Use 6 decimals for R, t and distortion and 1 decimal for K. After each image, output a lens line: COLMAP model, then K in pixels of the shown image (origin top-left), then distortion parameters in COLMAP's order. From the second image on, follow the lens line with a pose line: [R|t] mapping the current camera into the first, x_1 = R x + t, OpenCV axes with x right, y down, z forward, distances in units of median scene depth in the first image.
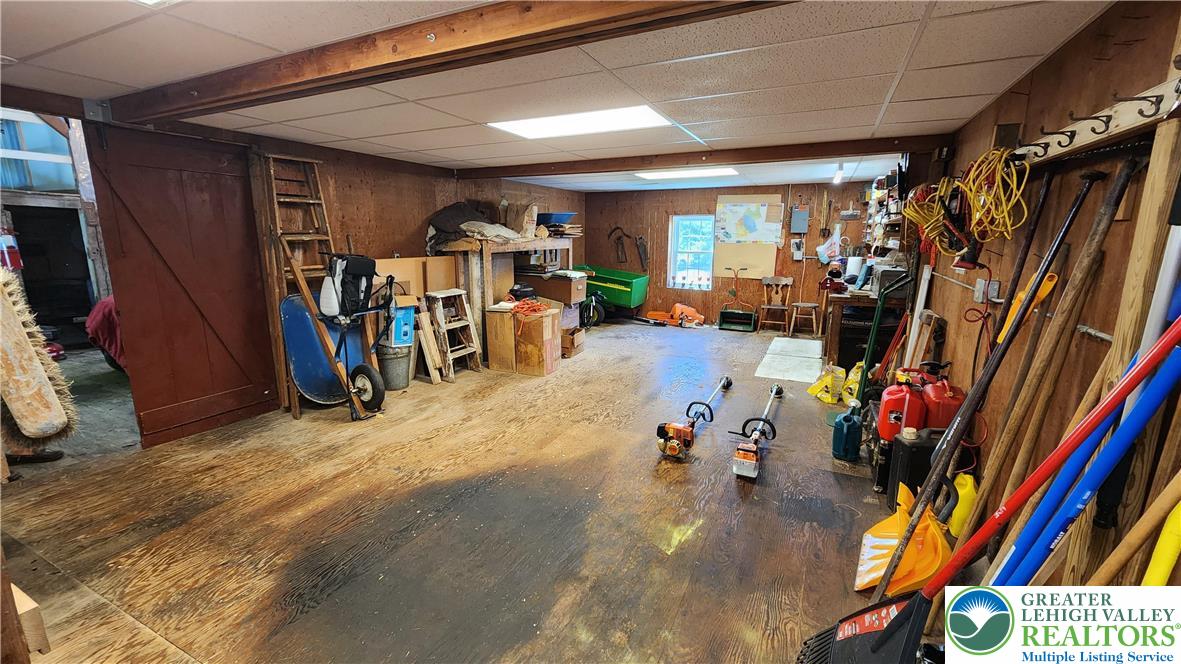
lens RADIAL K [[480.2, 0, 589.1], [0, 480.2, 323.5], [0, 0, 1]] dist [-0.000041, -0.000187]
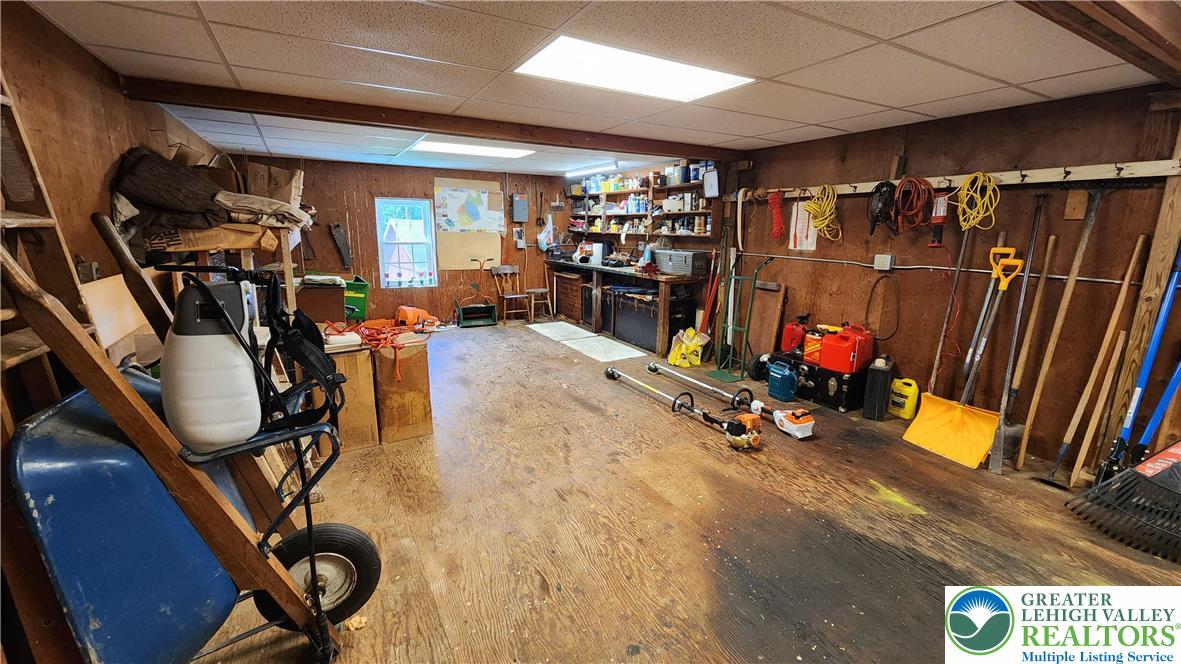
lens RADIAL K [[480.2, 0, 589.1], [0, 480.2, 323.5], [0, 0, 1]] dist [-0.000041, -0.000187]
pose [[0.568906, -0.158190, 0.807045, -0.351692], [0.139353, 0.985678, 0.094971, -0.052978], [-0.810510, 0.058435, 0.582802, 0.305716]]
